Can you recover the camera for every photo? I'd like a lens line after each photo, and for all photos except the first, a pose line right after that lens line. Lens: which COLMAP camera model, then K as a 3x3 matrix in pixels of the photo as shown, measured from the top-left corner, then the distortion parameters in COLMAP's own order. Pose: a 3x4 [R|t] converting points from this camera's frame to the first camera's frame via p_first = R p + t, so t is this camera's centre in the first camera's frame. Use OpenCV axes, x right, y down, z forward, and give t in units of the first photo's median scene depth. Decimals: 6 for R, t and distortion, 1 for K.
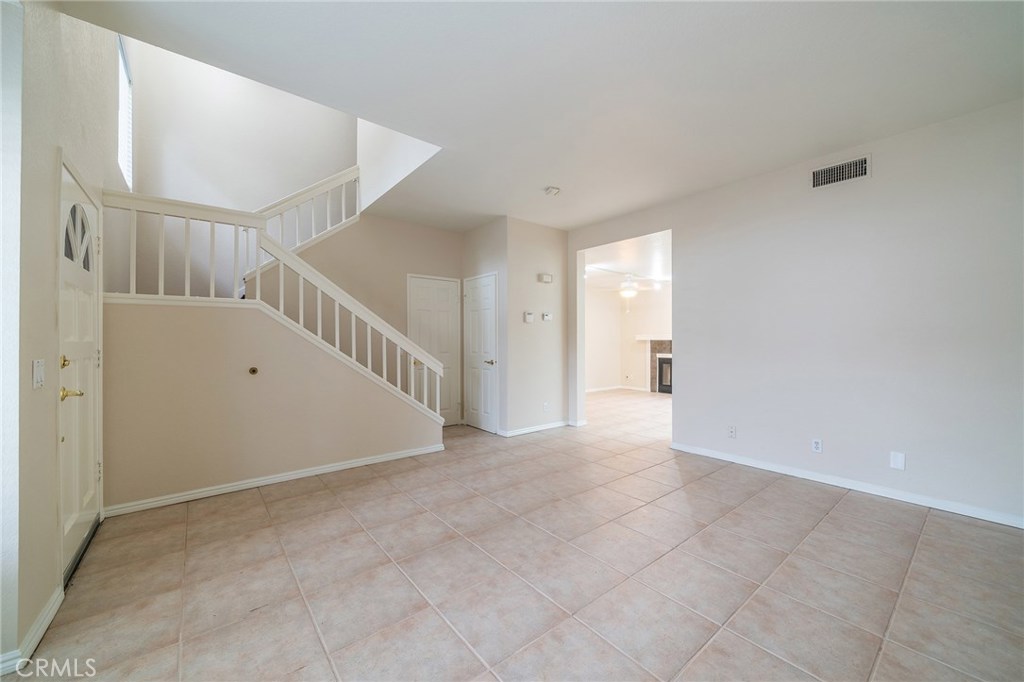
lens RADIAL K [[369.3, 0, 545.1], [0, 369.3, 338.5], [0, 0, 1]] dist [-0.007836, -0.000651]
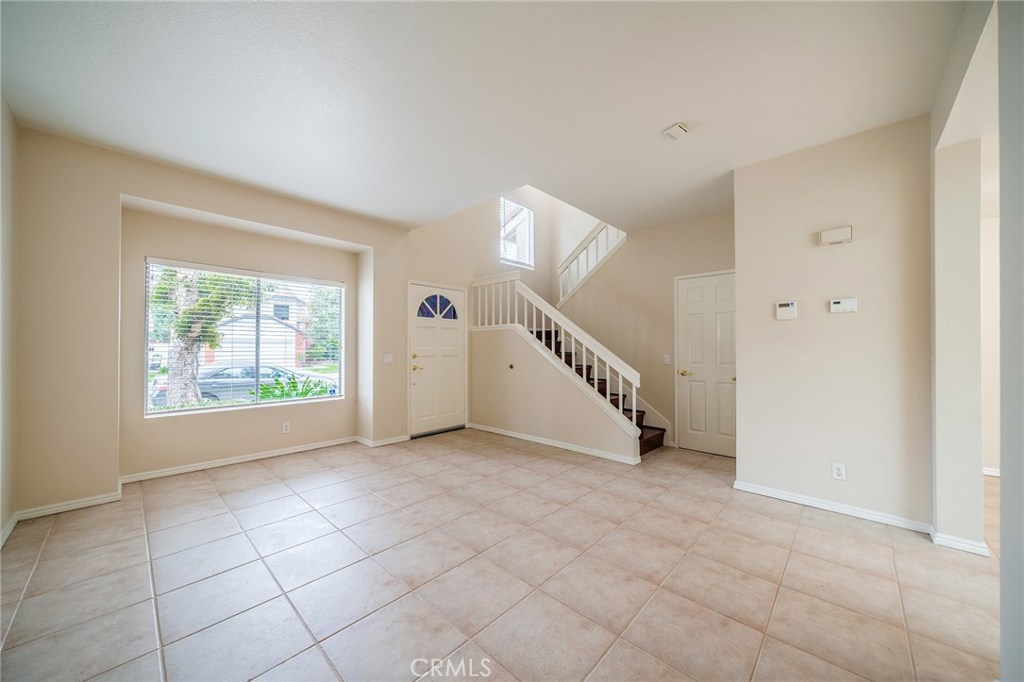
lens RADIAL K [[369.3, 0, 503.2], [0, 369.3, 350.4], [0, 0, 1]] dist [-0.007836, -0.000651]
pose [[0.103235, 0.006361, -0.994637, 0.831780], [0.002147, 0.999976, 0.006618, 0.004511], [0.994655, -0.002819, 0.103219, 0.768025]]
